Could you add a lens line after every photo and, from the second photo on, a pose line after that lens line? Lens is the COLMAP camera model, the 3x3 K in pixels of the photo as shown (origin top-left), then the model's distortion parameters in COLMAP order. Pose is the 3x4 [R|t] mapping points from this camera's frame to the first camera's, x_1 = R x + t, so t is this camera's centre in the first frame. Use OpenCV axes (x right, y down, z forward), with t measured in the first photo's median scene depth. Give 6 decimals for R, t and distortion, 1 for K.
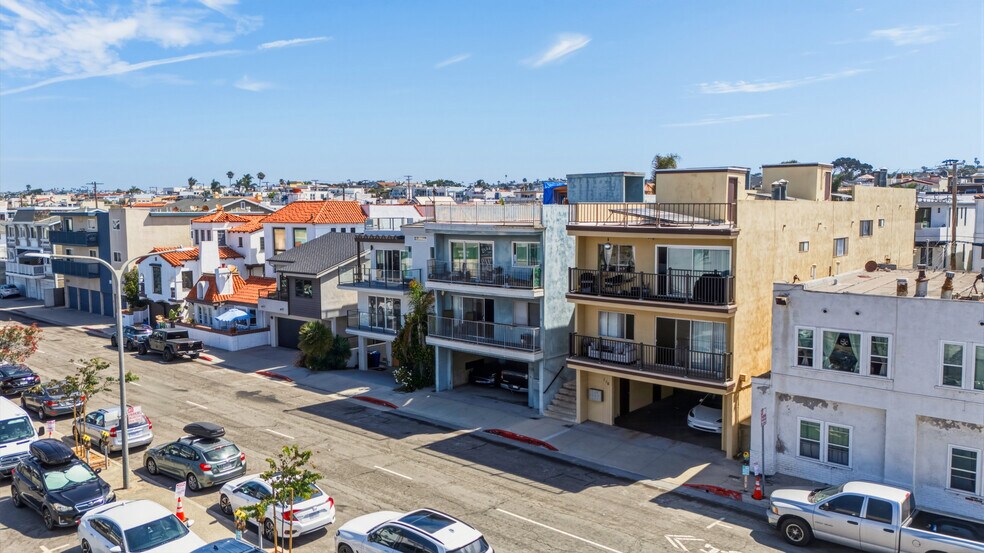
lens RADIAL K [[744.7, 0, 495.1], [0, 744.7, 267.6], [0, 0, 1]] dist [0.079935, -0.000441]
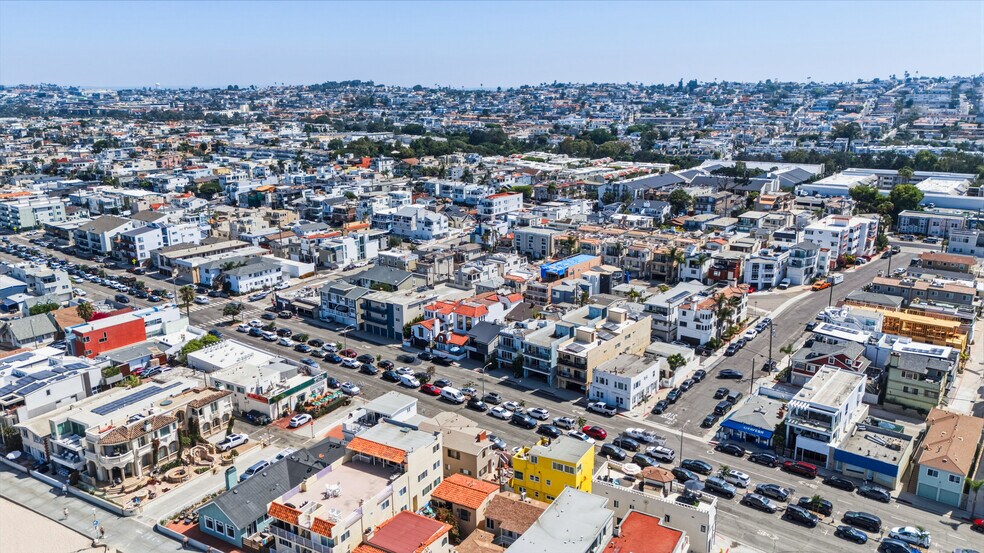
lens RADIAL K [[727.7, 0, 492.0], [0, 727.7, 276.5], [0, 0, 1]] dist [0.082556, -0.055160]
pose [[0.998827, -0.017744, 0.045047, -0.451866], [0.009646, 0.984700, 0.173991, -1.154570], [-0.047445, -0.173352, 0.983716, -3.045409]]
